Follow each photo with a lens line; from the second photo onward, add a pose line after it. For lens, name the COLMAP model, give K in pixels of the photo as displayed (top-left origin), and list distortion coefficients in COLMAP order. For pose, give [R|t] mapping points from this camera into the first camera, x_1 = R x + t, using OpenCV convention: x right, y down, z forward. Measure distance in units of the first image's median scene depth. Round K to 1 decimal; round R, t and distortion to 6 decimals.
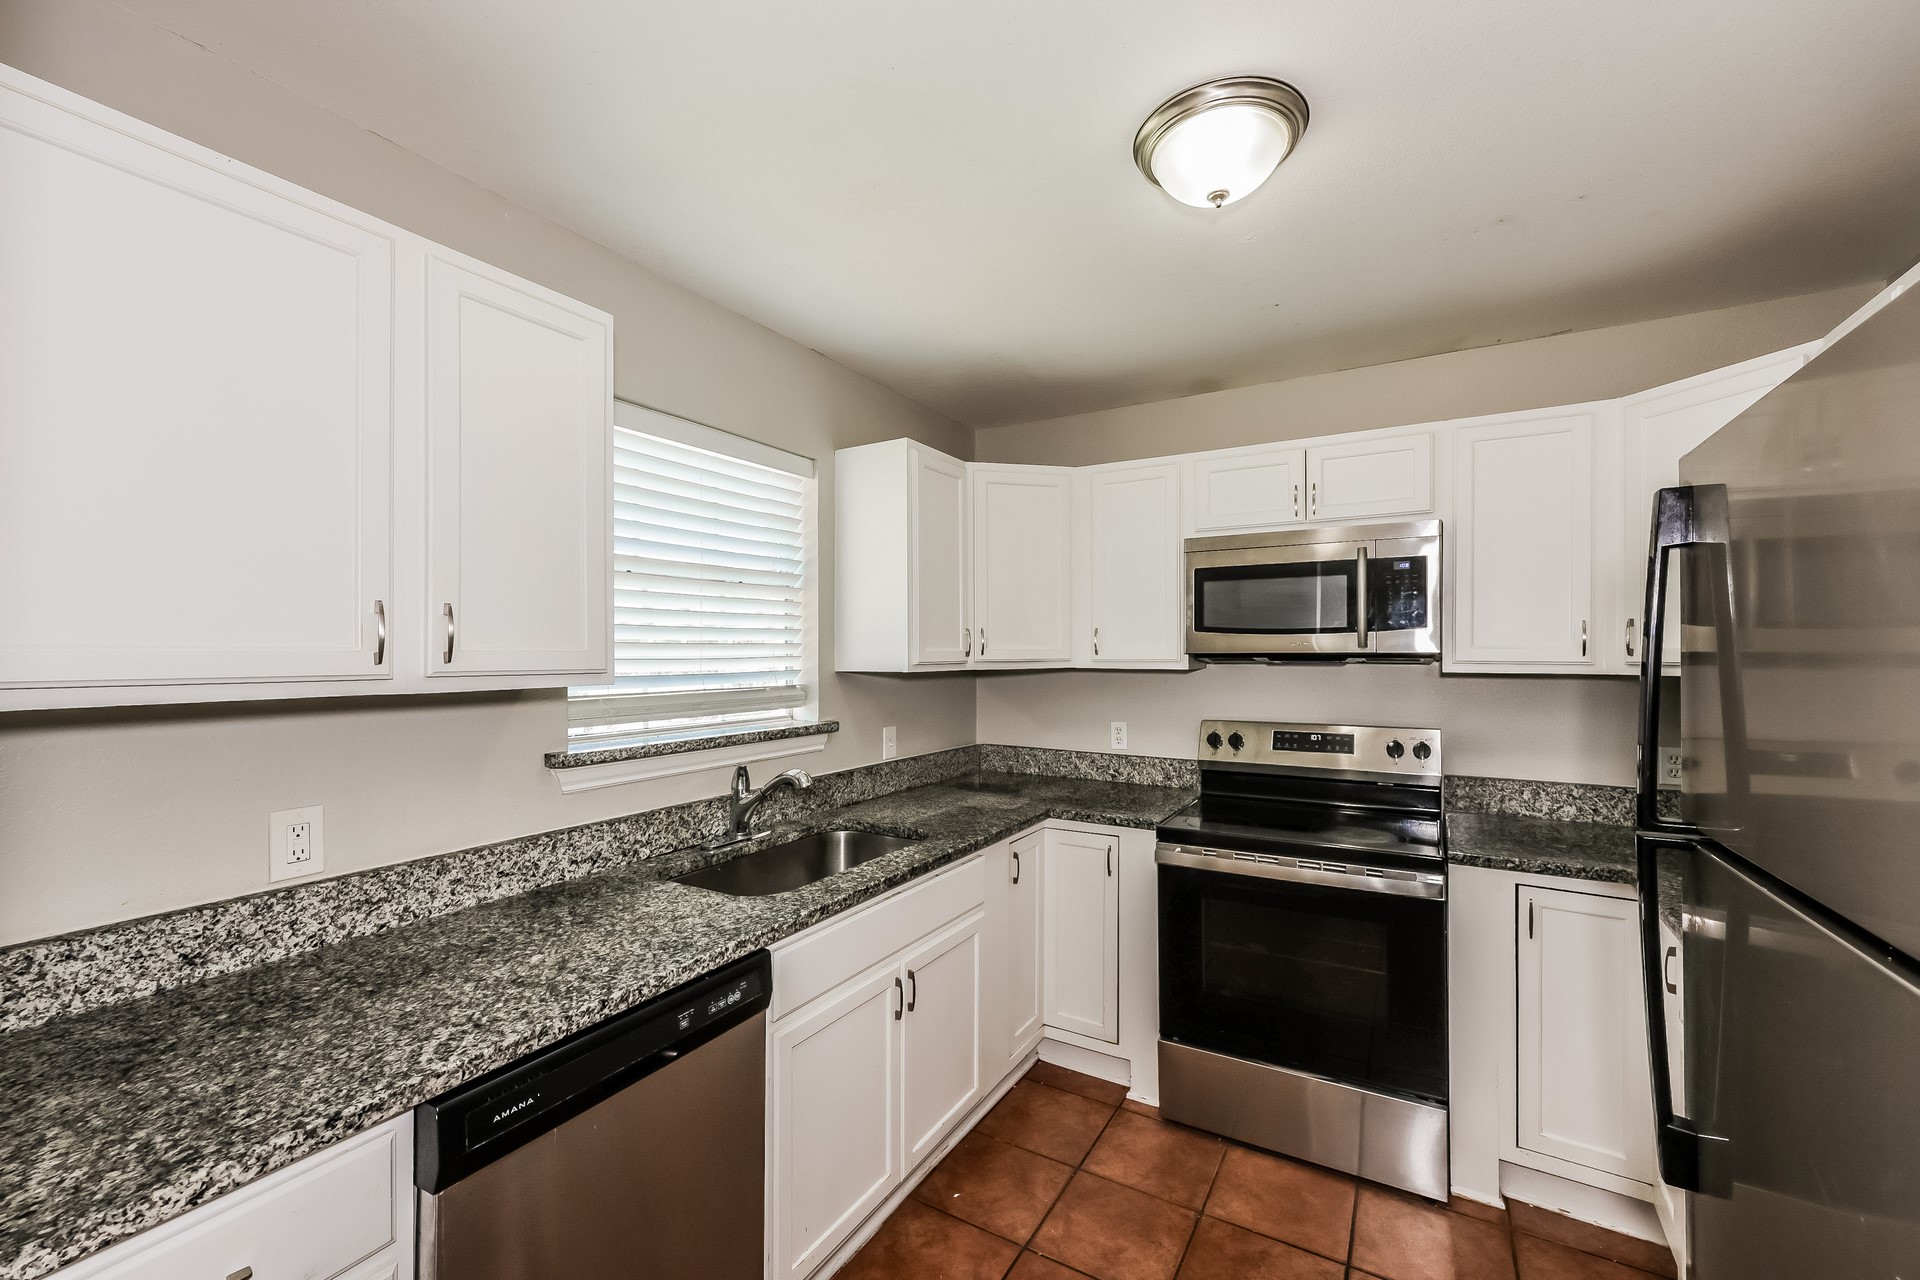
lens RADIAL K [[782.7, 0, 963.1], [0, 782.7, 650.8], [0, 0, 1]] dist [0.001331, 0.000848]
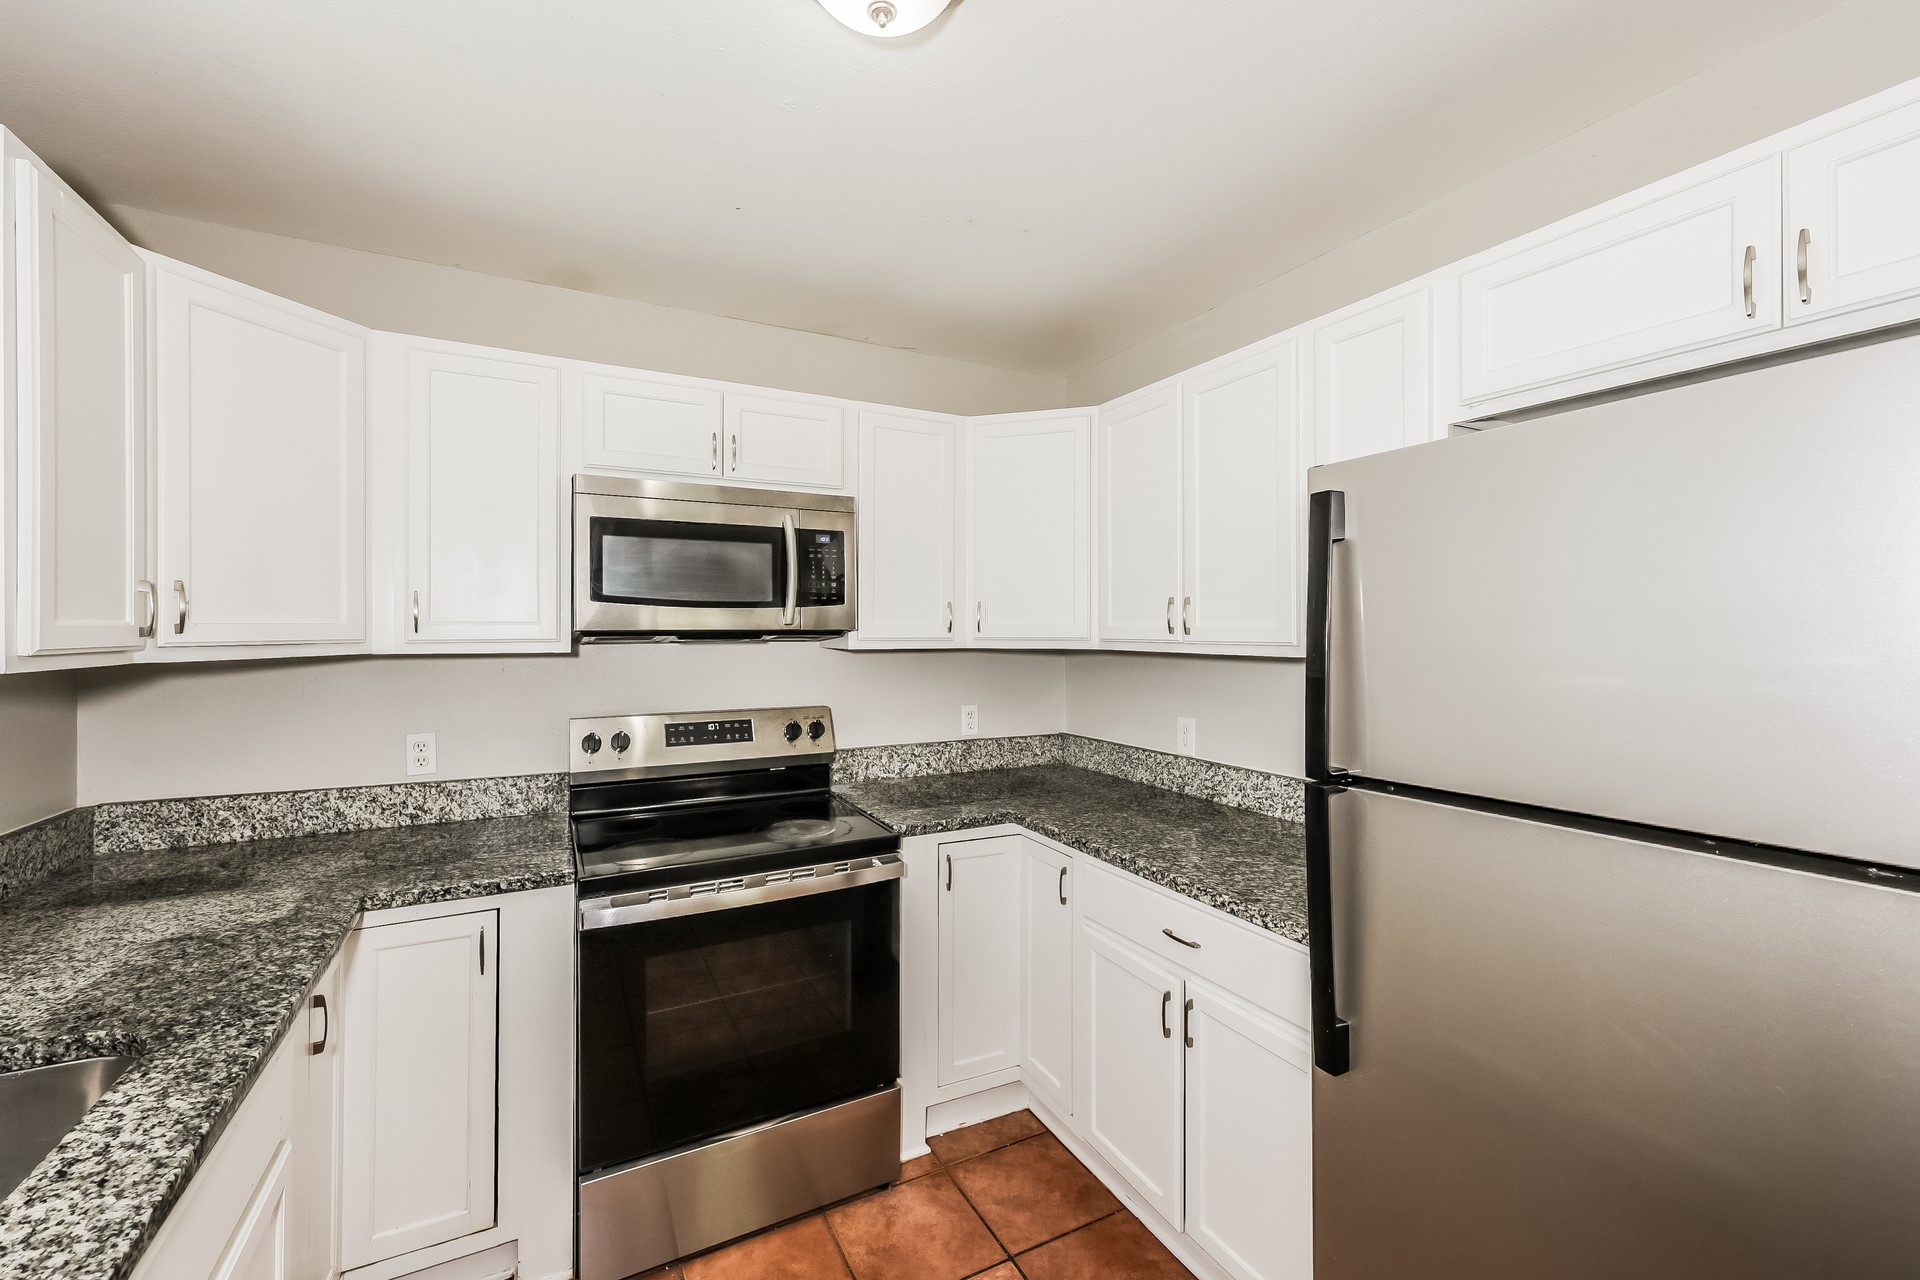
lens RADIAL K [[782.7, 0, 952.9], [0, 782.7, 628.2], [0, 0, 1]] dist [0.001331, 0.000848]
pose [[0.532136, 0.002380, 0.846656, -0.170360], [-0.001739, 0.999997, -0.001719, 0.002050], [-0.846657, -0.000558, 0.532138, 0.356194]]
